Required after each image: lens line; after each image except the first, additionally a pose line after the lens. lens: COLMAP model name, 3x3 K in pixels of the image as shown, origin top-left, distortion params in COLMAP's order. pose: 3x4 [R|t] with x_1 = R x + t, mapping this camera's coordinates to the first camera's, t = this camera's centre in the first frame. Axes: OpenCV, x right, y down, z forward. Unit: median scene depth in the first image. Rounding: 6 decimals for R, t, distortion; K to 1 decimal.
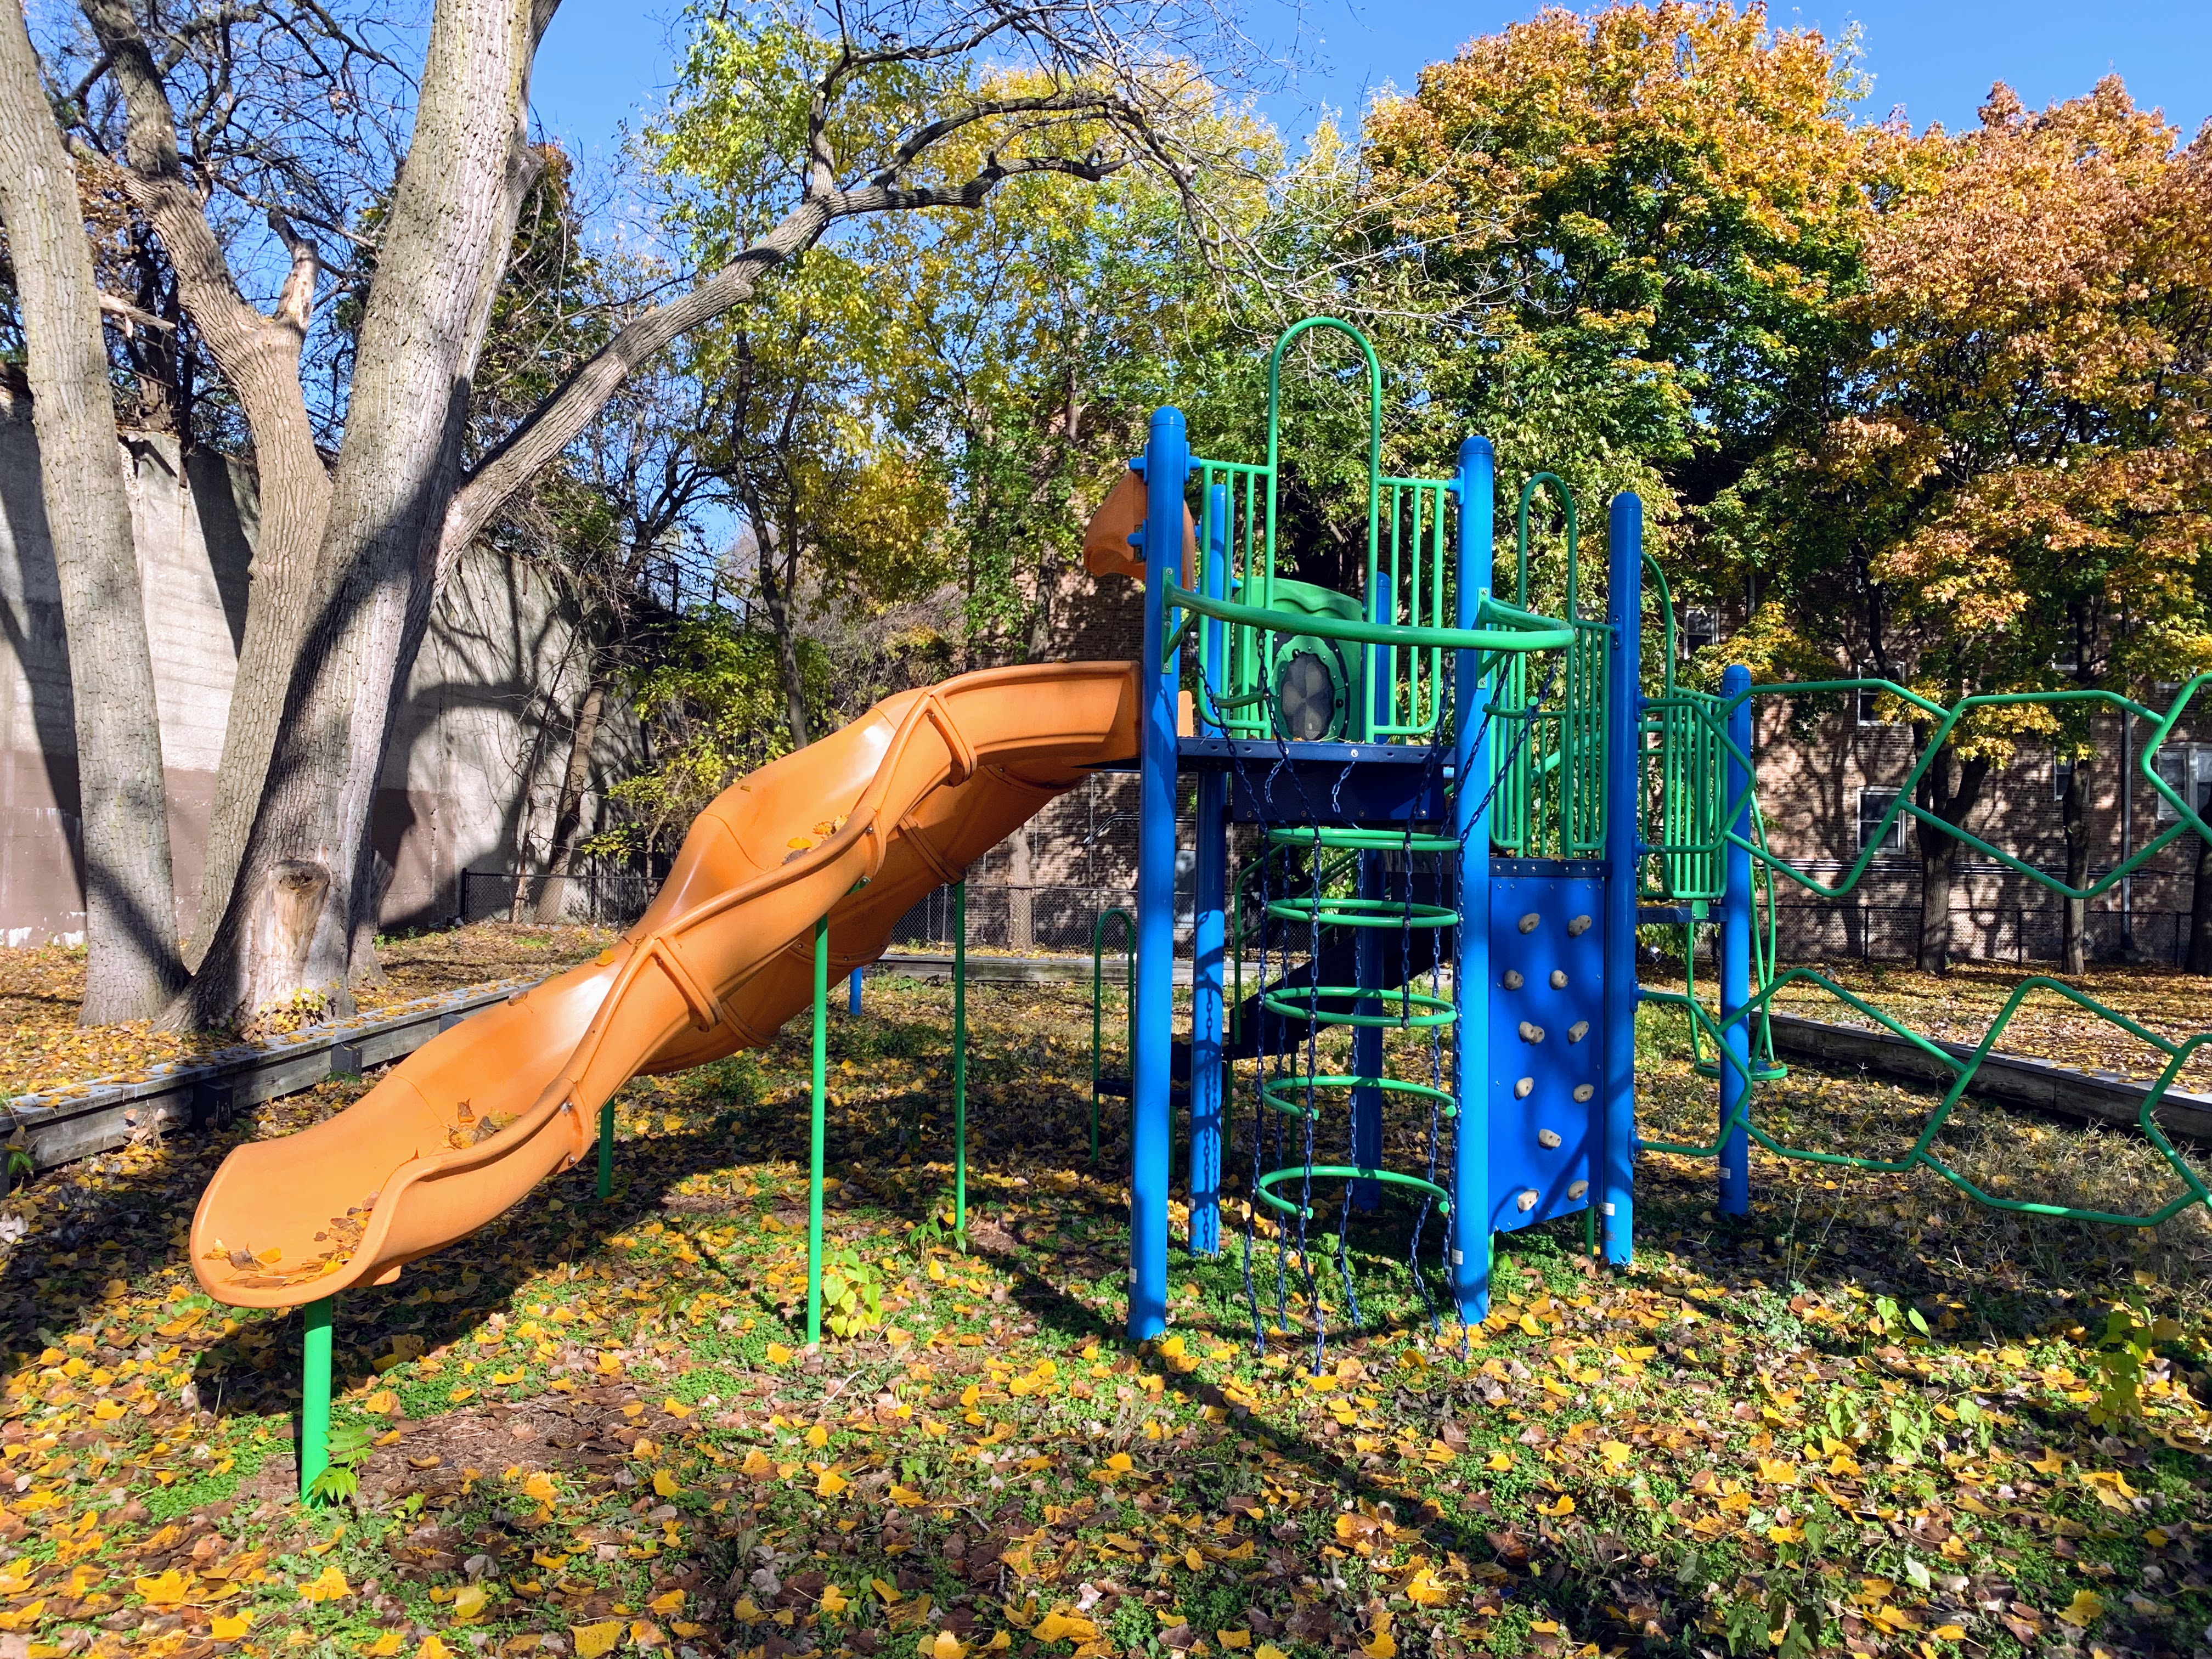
lens RADIAL K [[1688.5, 0, 1105.5], [0, 1688.5, 802.6], [0, 0, 1]] dist [0.014695, 0.003299]
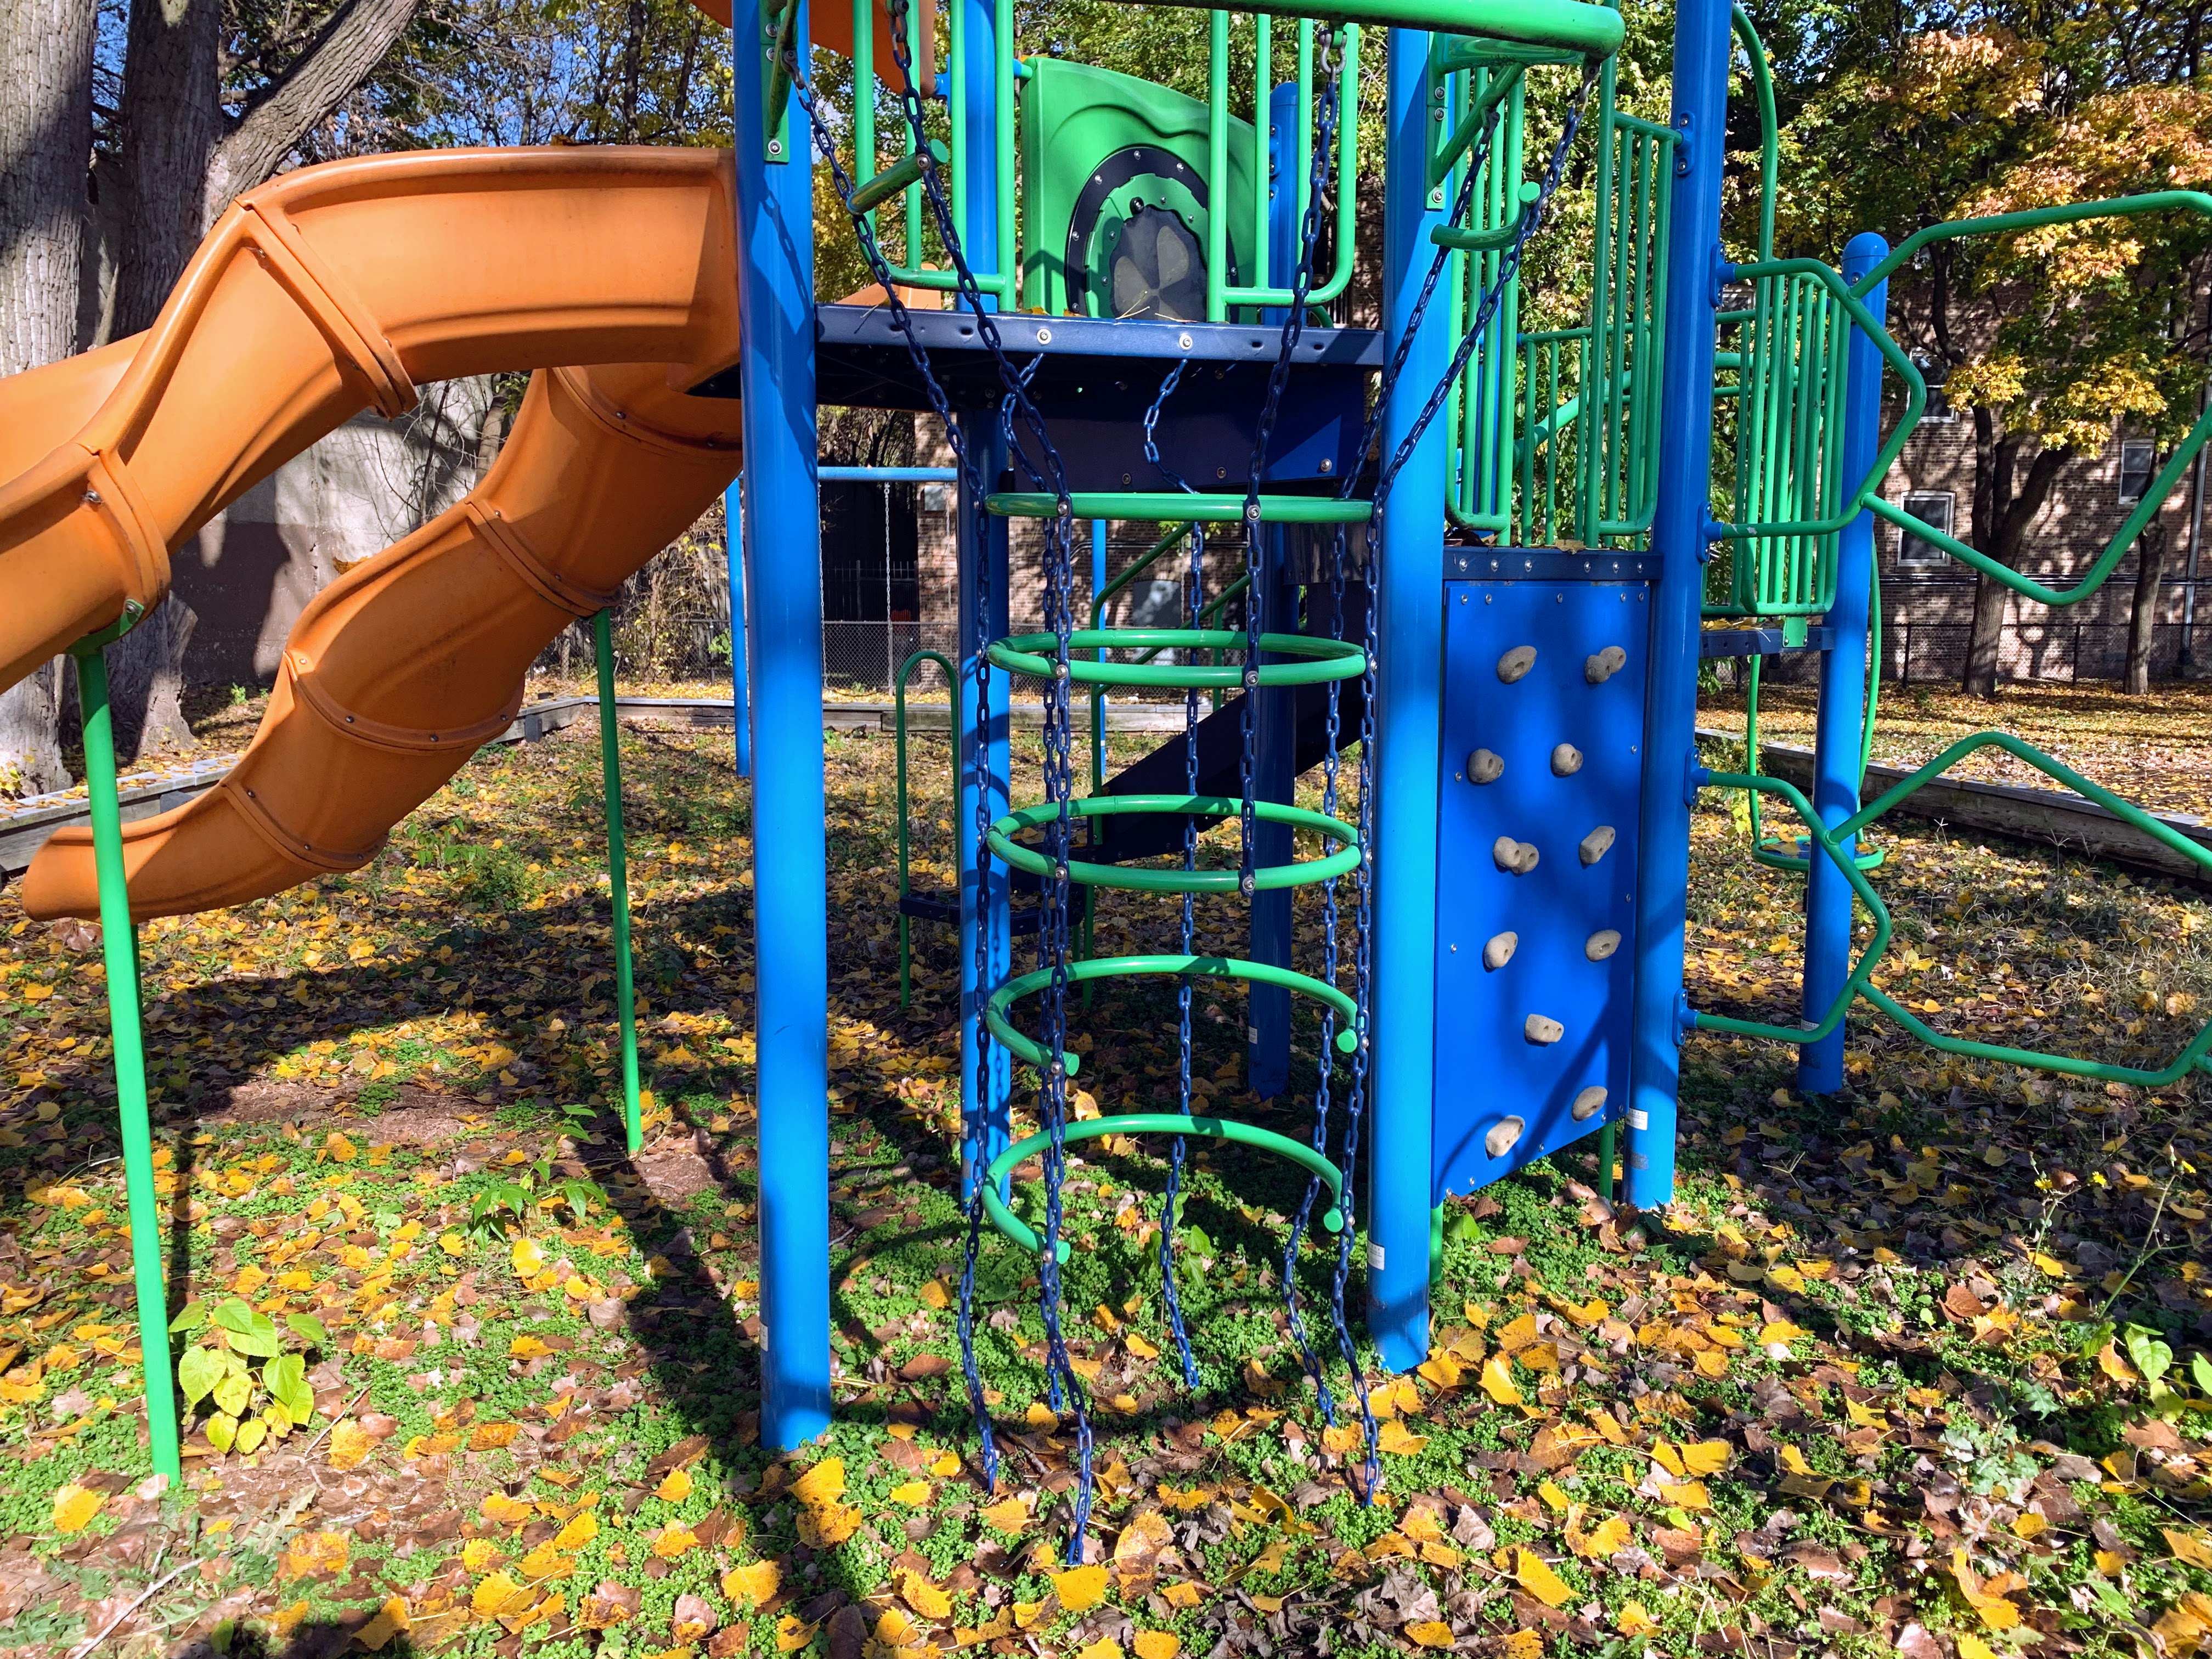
lens RADIAL K [[1688.5, 0, 1105.5], [0, 1688.5, 802.6], [0, 0, 1]] dist [0.014695, 0.003299]
pose [[0.999819, -0.018050, -0.005957, 0.046003], [0.018762, 0.987433, 0.156921, 0.010343], [0.003050, -0.157004, 0.987593, 0.172479]]
